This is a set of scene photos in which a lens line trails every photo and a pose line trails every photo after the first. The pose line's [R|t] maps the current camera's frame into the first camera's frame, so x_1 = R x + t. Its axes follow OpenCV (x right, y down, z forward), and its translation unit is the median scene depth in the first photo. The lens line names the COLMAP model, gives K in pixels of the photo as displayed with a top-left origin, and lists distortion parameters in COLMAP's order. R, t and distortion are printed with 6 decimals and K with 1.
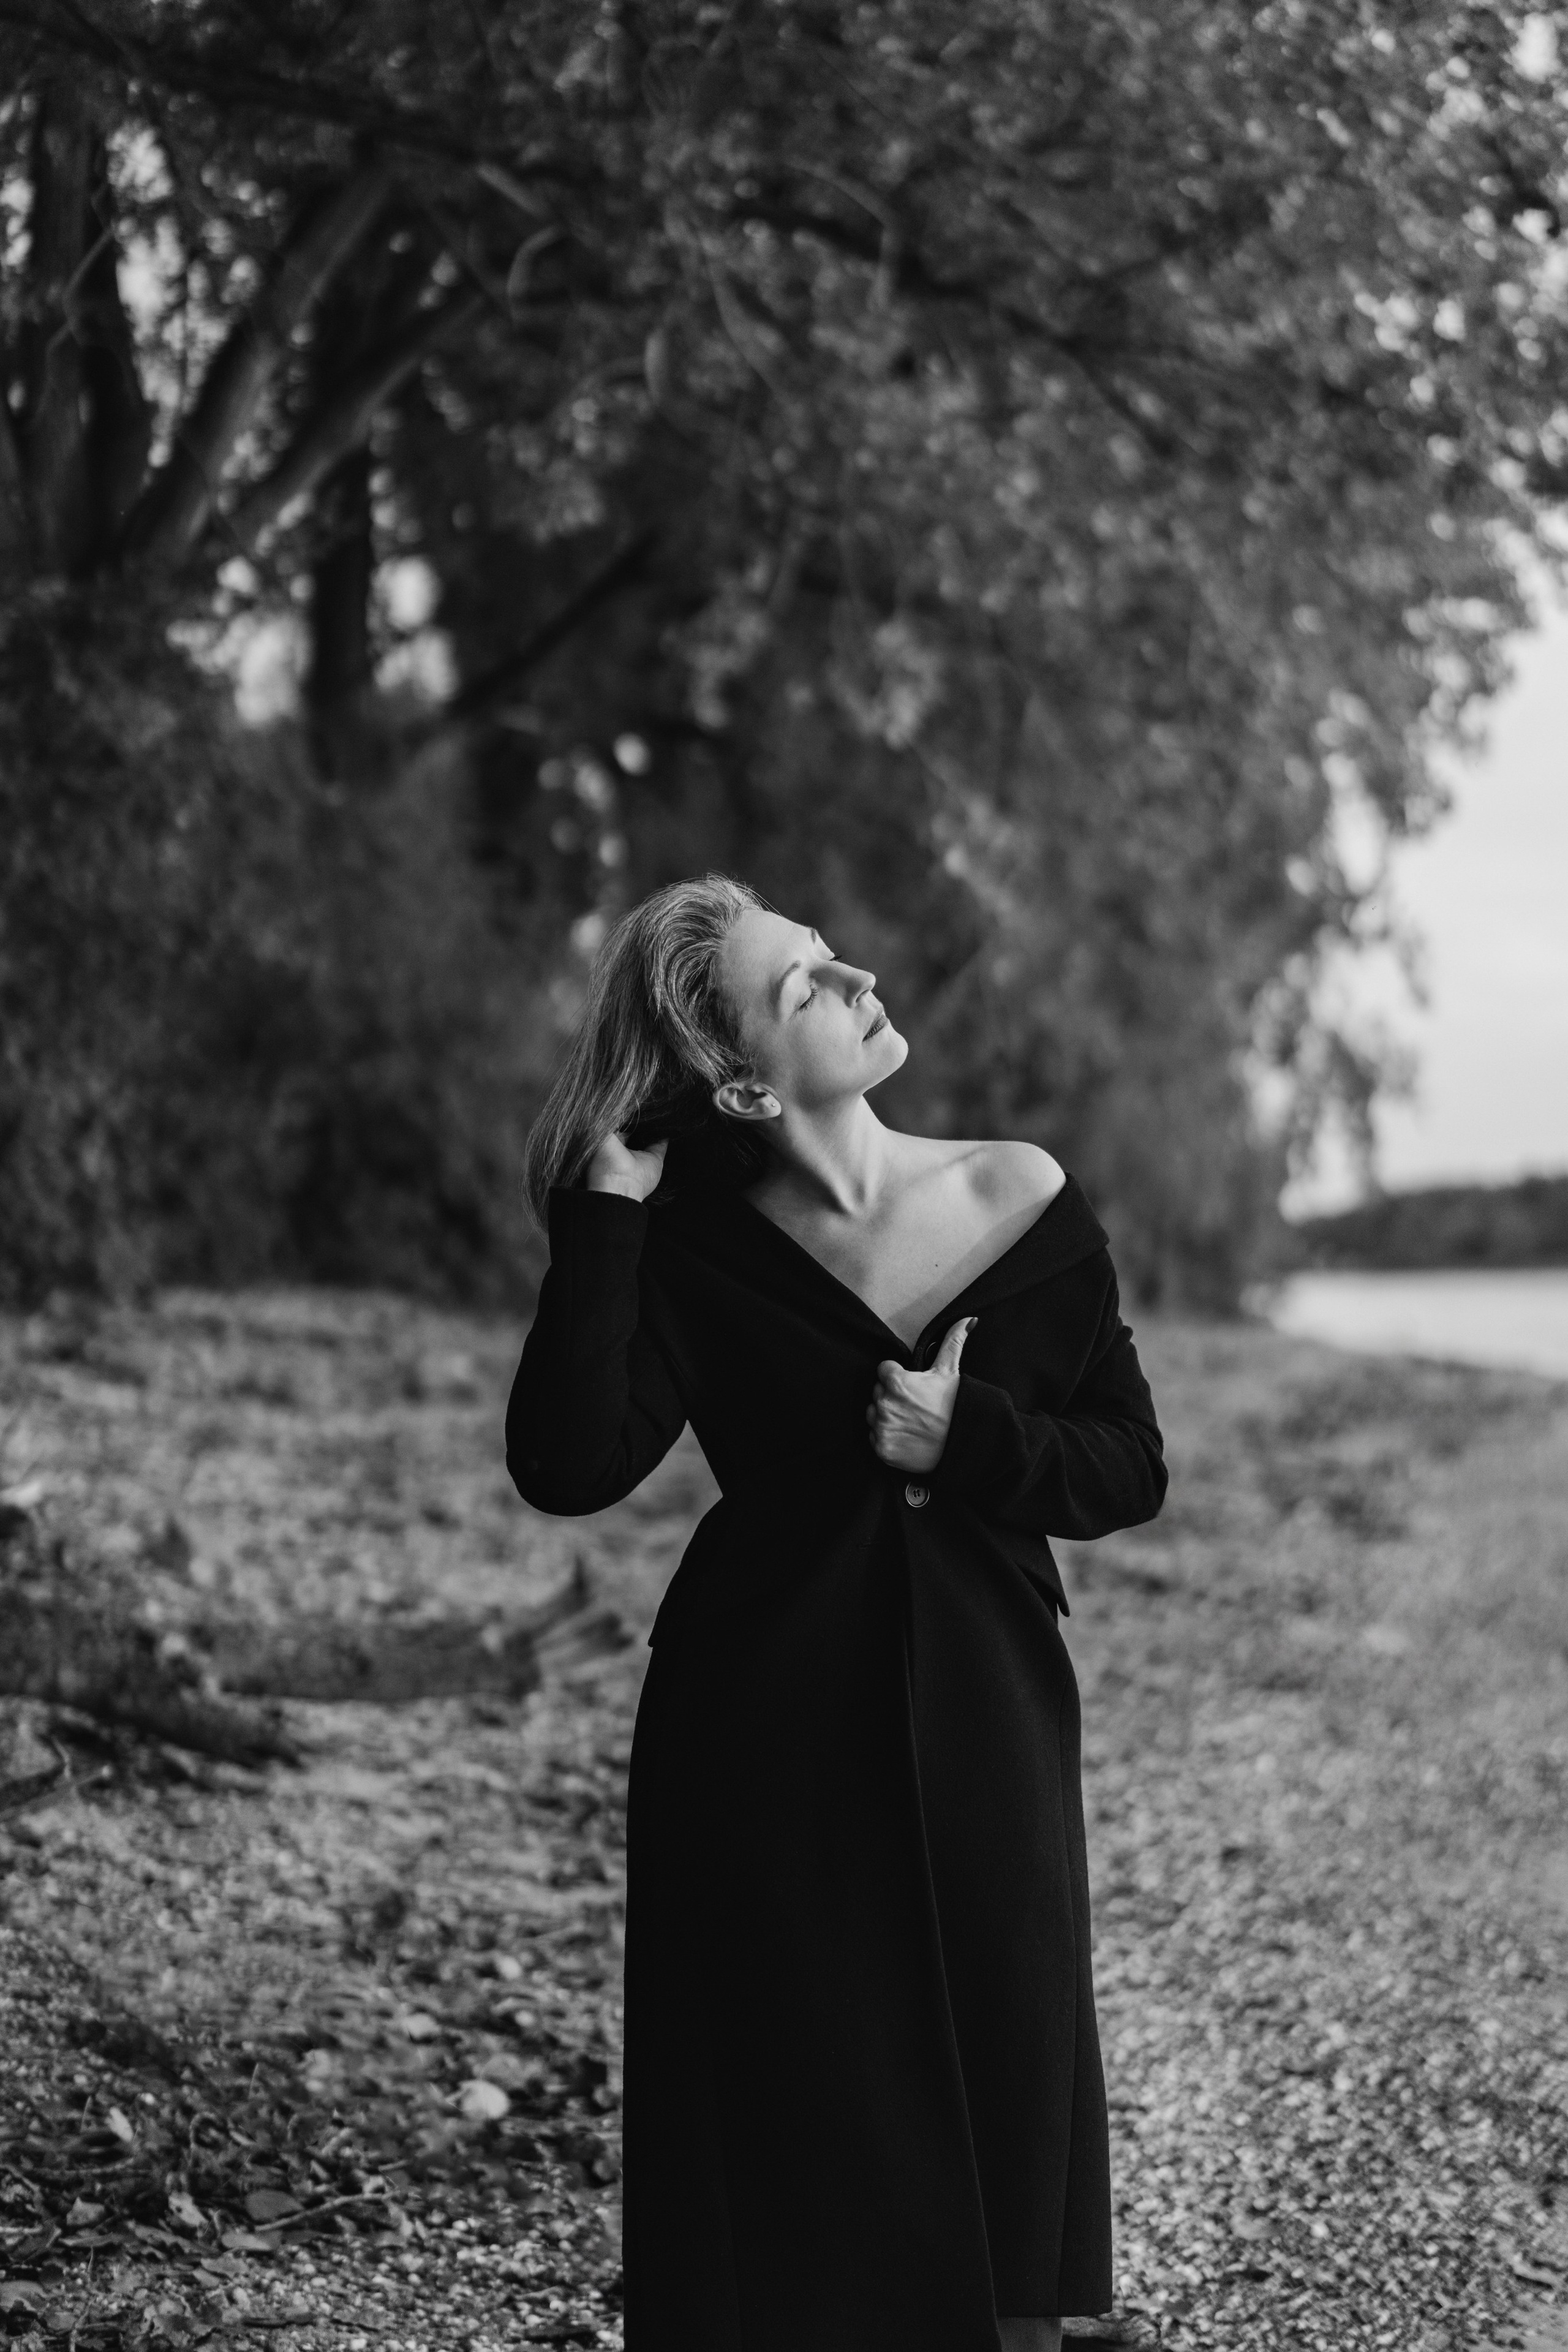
lens RADIAL K [[3859.2, 0, 785.5], [0, 3859.2, 1180.8], [0, 0, 1]] dist [-0.012360, 0.000000]
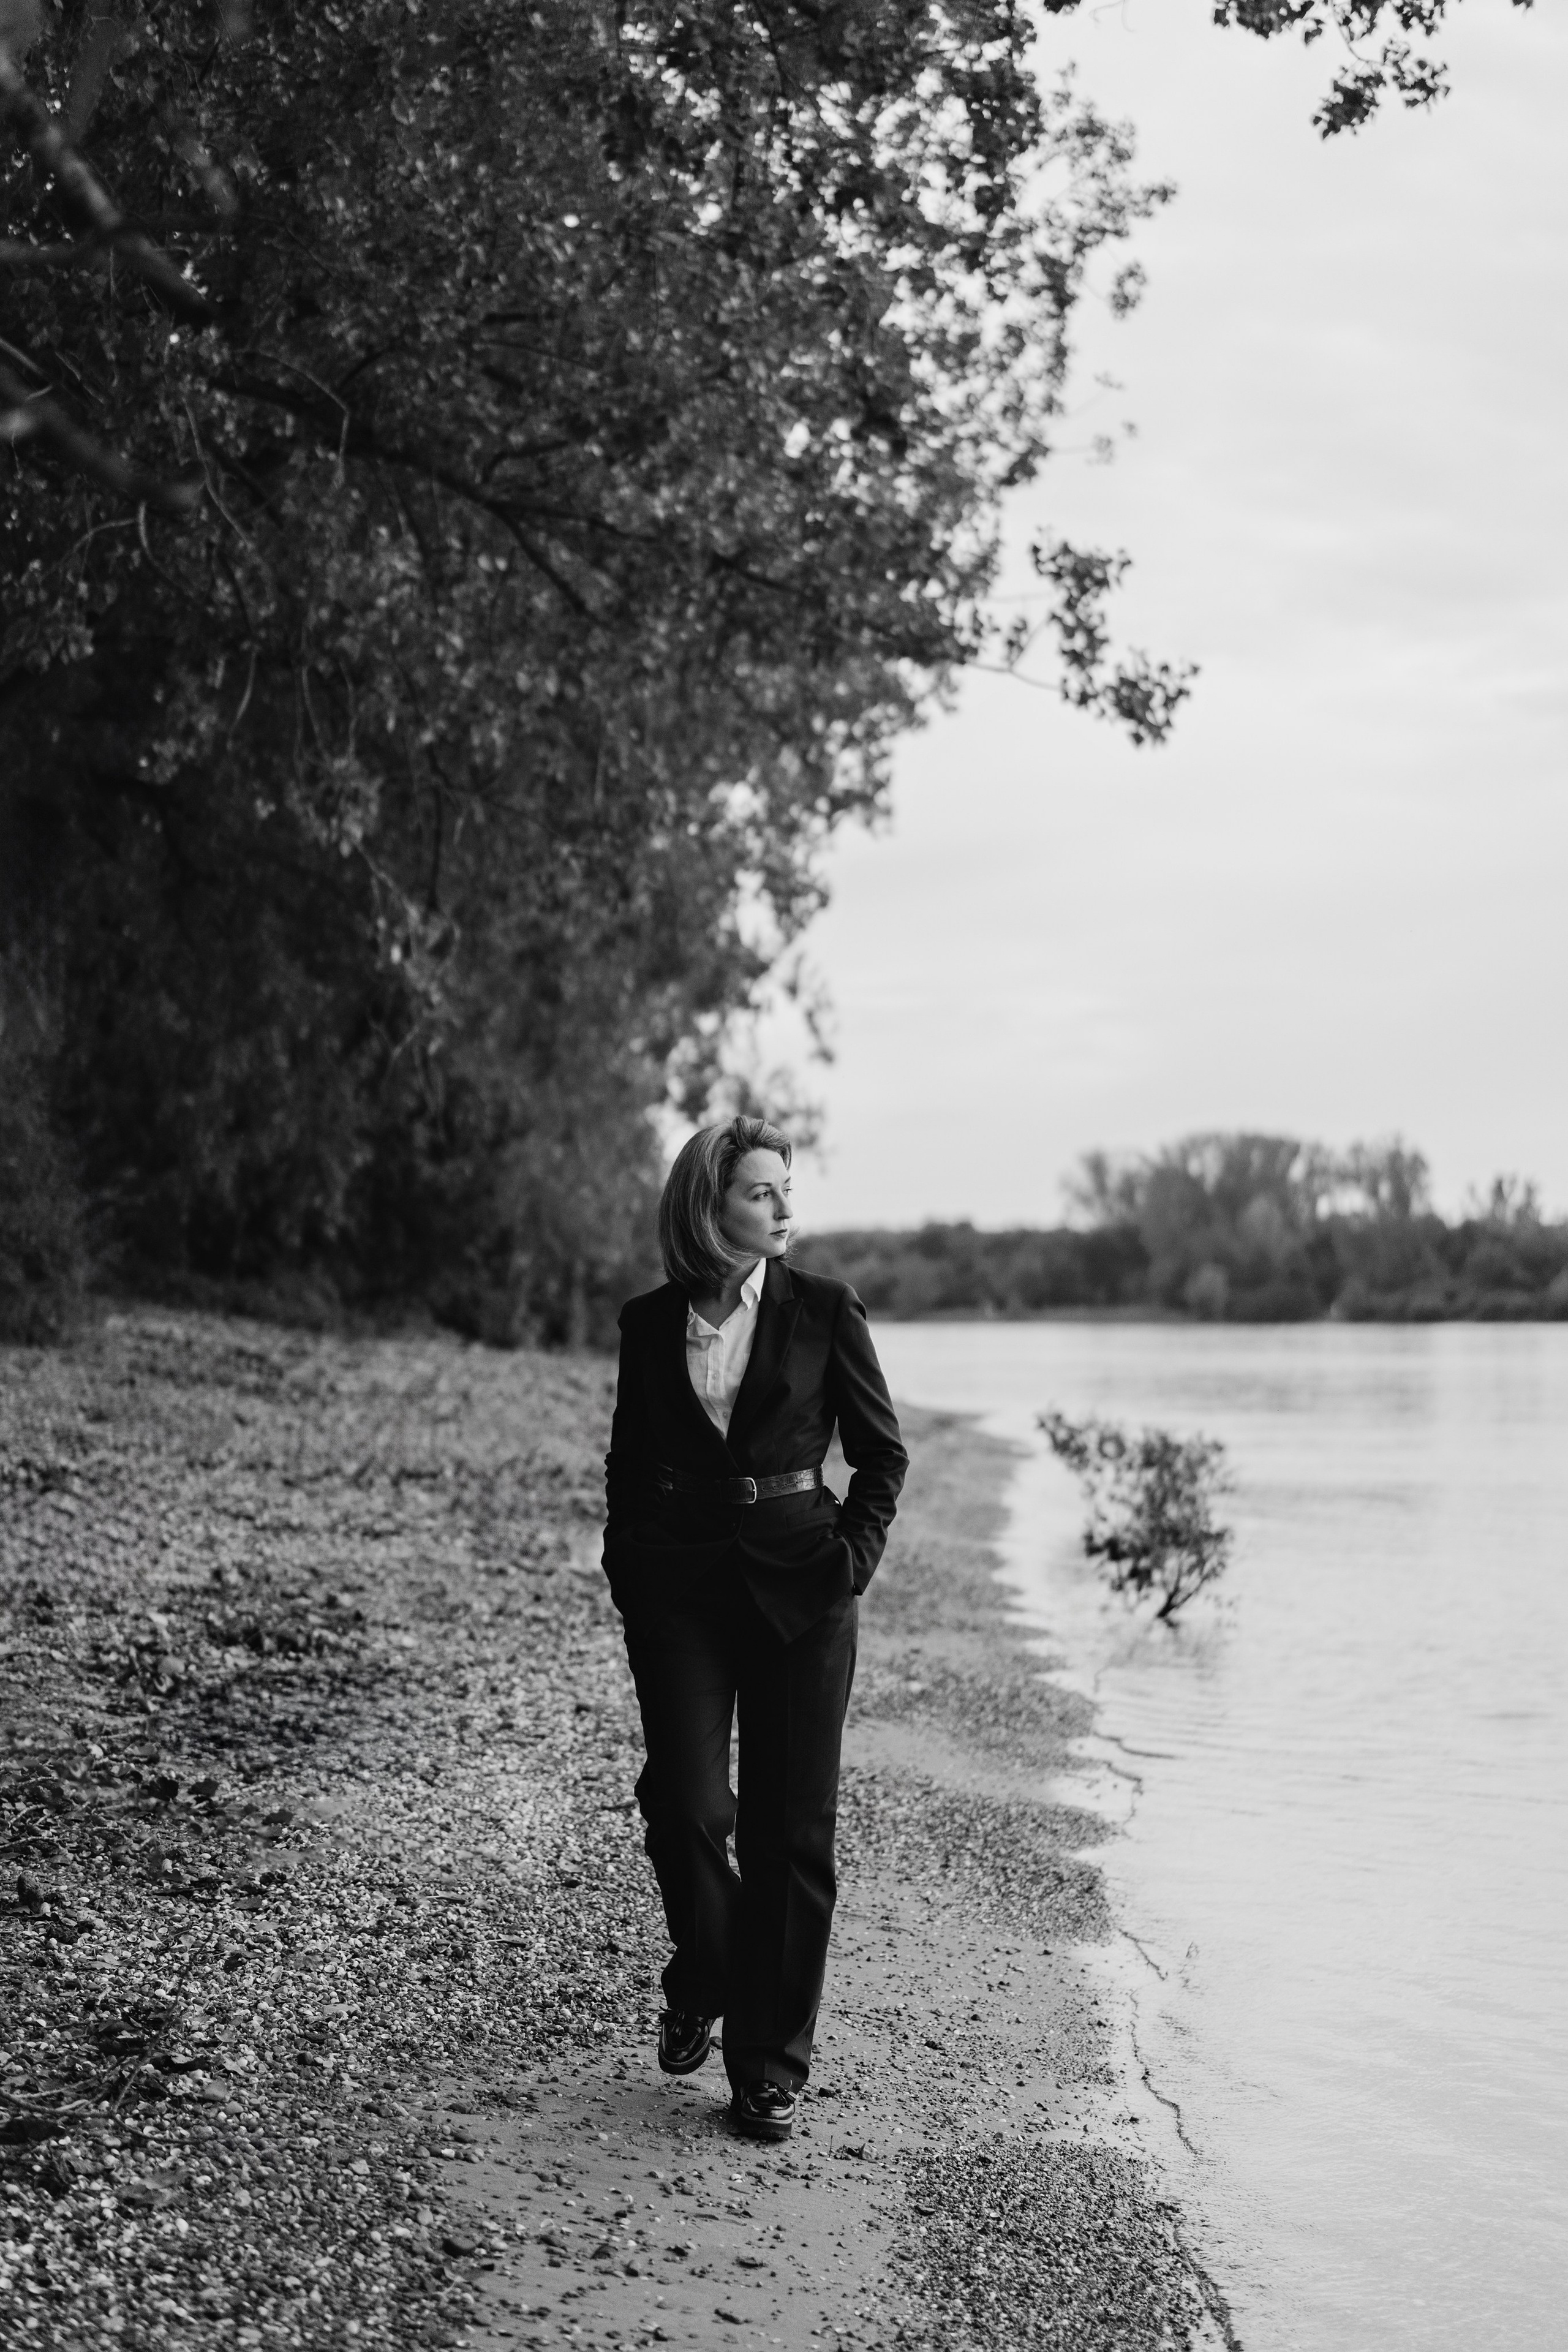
lens RADIAL K [[3859.2, 0, 784.8], [0, 3859.2, 1195.5], [0, 0, 1]] dist [-0.012360, 0.000000]
pose [[0.988293, 0.023725, 0.150710, -0.014752], [-0.022929, 0.999712, -0.007020, -0.003540], [-0.150833, 0.003482, 0.988553, -0.211304]]
